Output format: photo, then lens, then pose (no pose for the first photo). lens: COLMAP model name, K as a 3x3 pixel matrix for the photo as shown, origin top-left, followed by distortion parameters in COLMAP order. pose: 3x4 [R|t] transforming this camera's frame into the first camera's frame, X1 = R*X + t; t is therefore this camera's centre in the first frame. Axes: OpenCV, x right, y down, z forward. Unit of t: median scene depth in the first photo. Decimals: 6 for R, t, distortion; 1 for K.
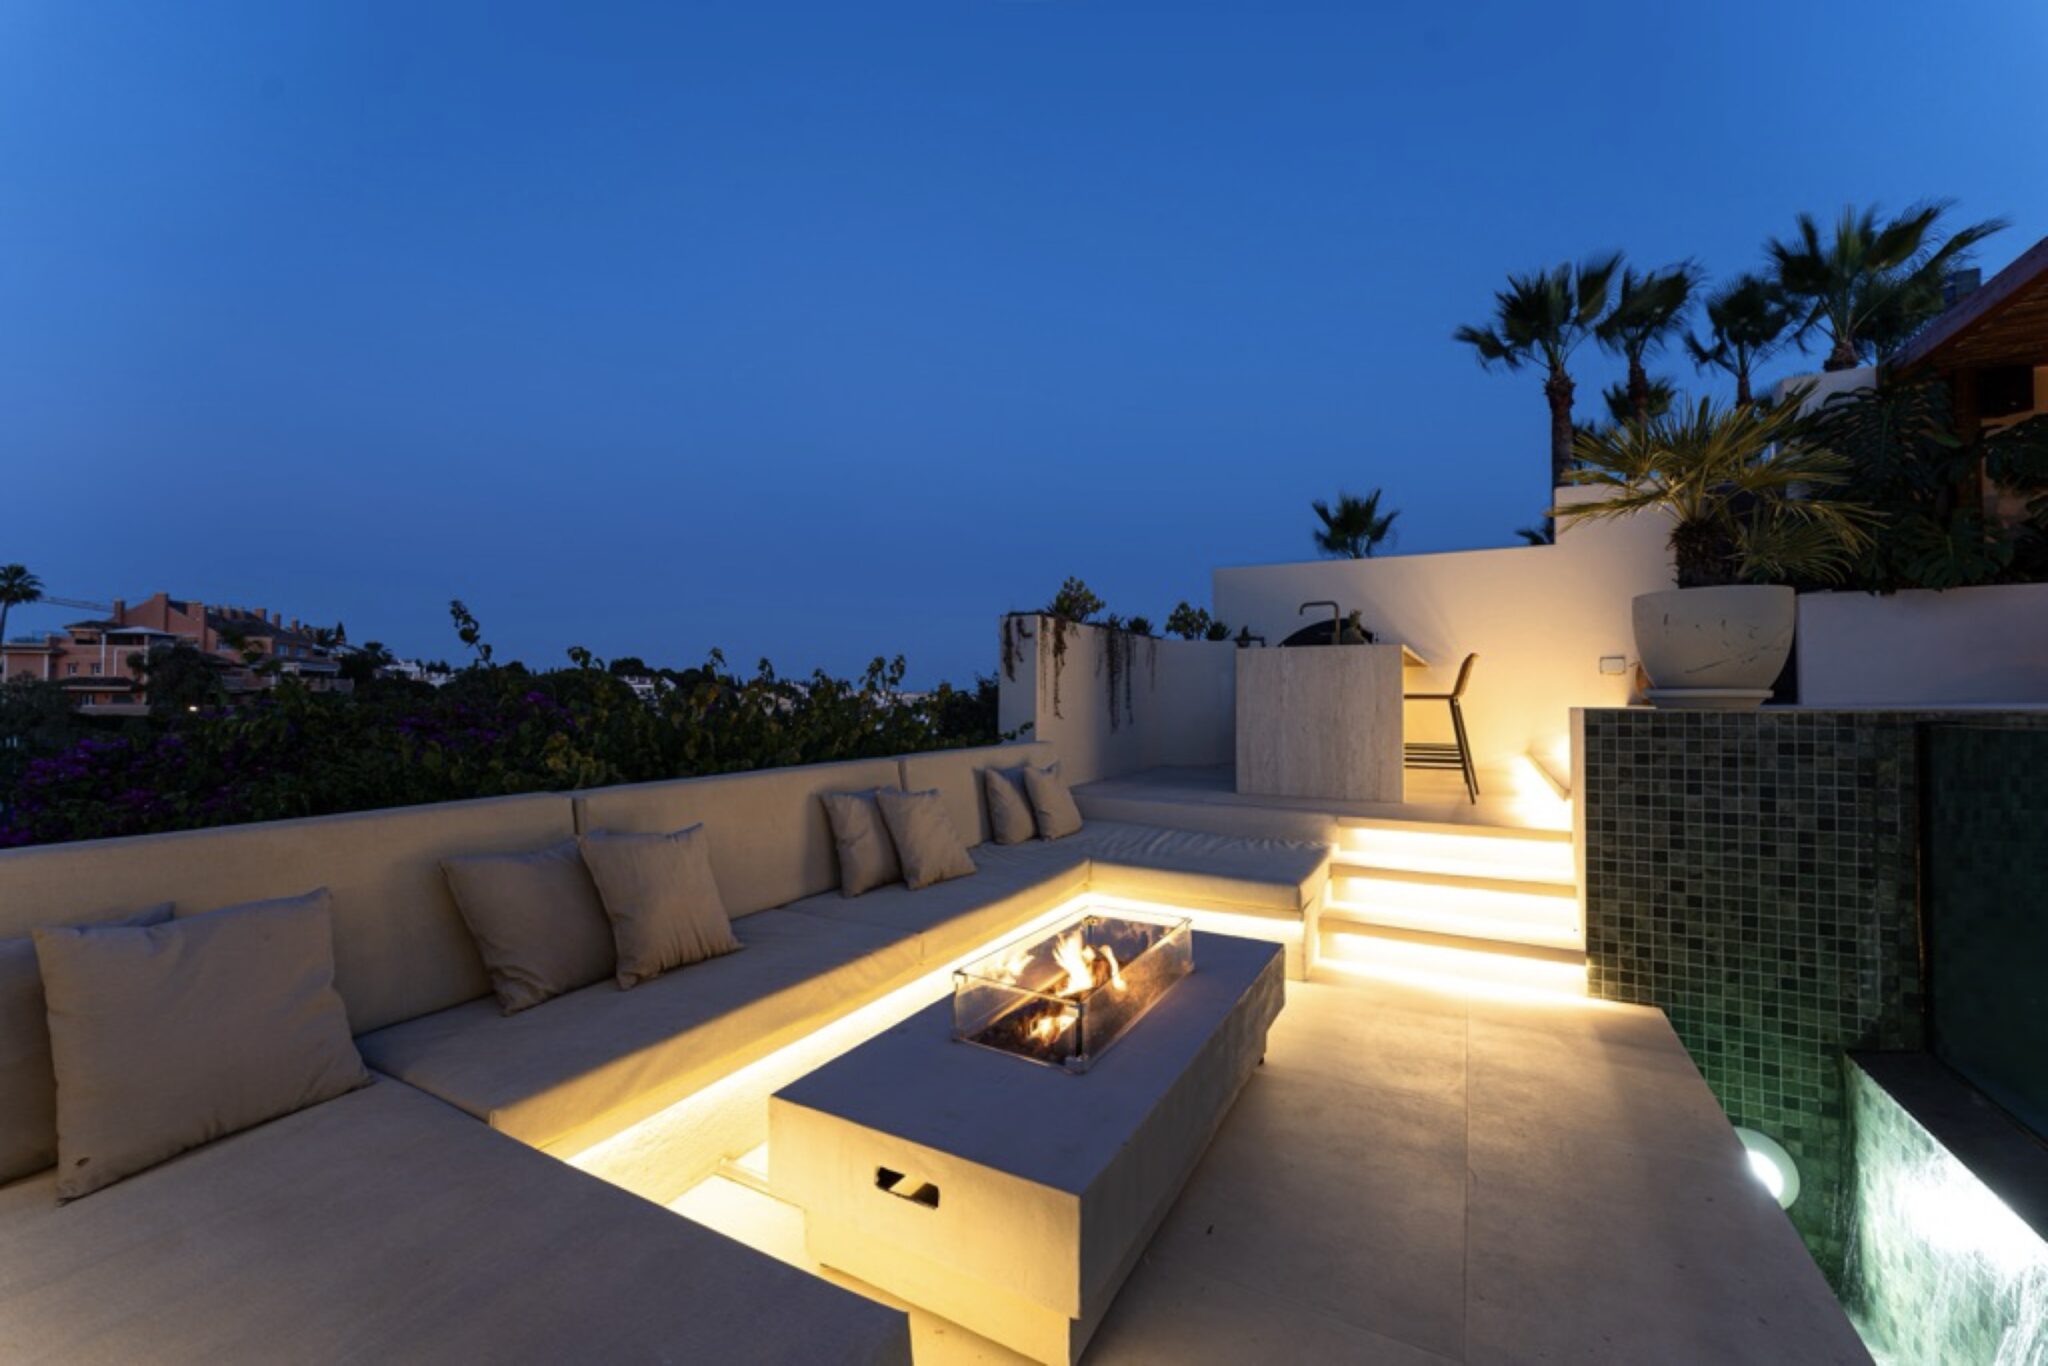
lens RADIAL K [[815.8, 0, 1029.7], [0, 815.8, 685.1], [0, 0, 1]] dist [0.000227, -0.000071]
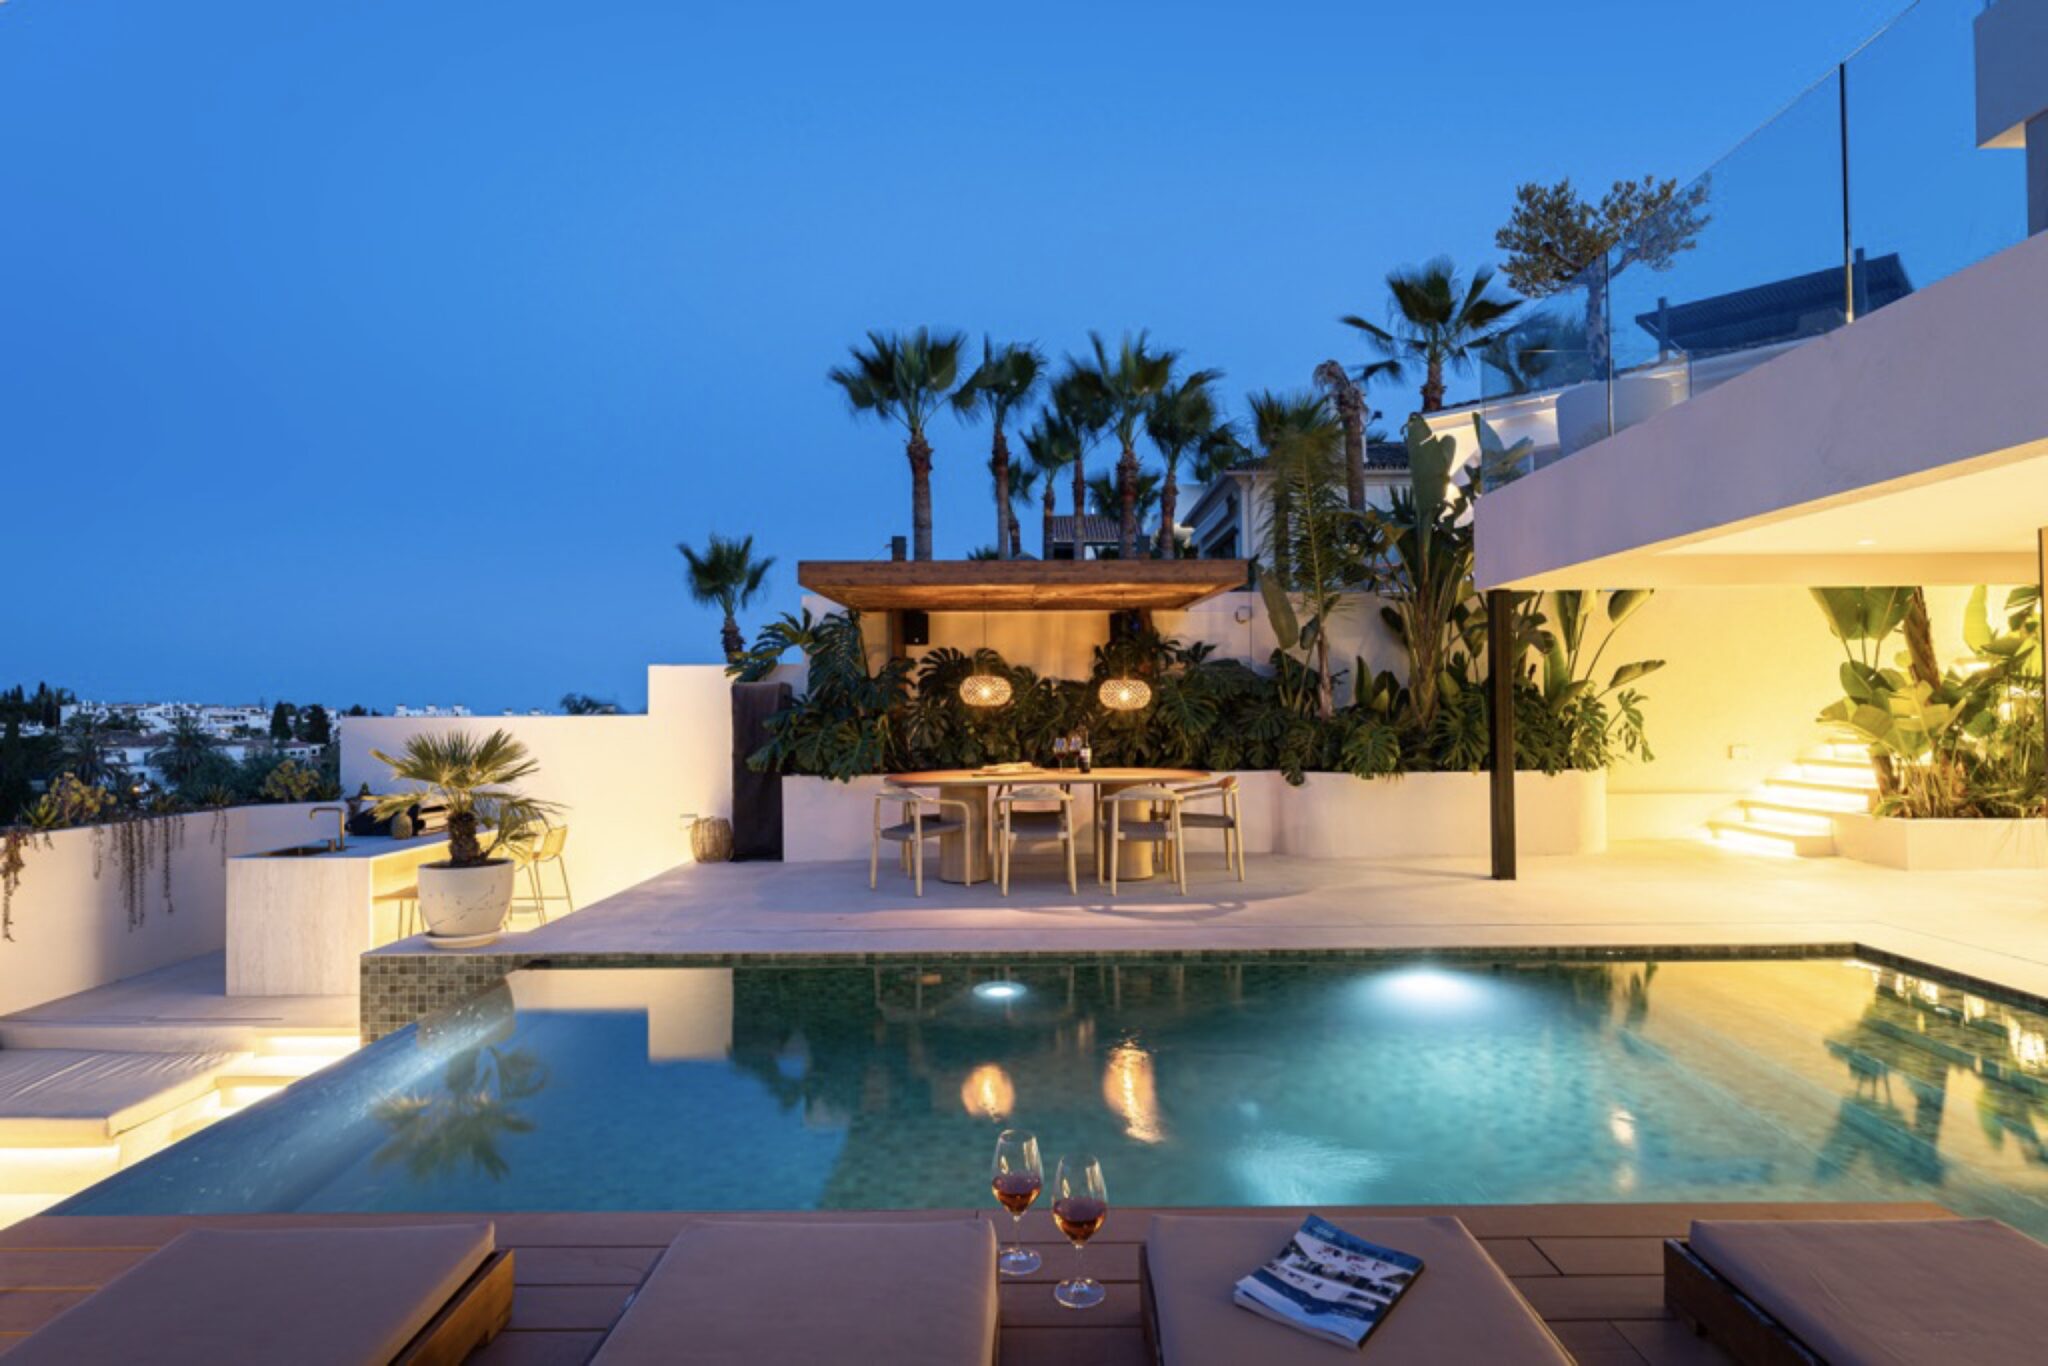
lens RADIAL K [[1068.9, 0, 1026.1], [0, 1068.9, 710.9], [0, 0, 1]] dist [0.002906, -0.010648]
pose [[0.876400, -0.008404, 0.481510, 0.405669], [0.000584, 0.999866, 0.016387, -0.210364], [-0.481583, -0.014081, 0.876288, -0.574945]]
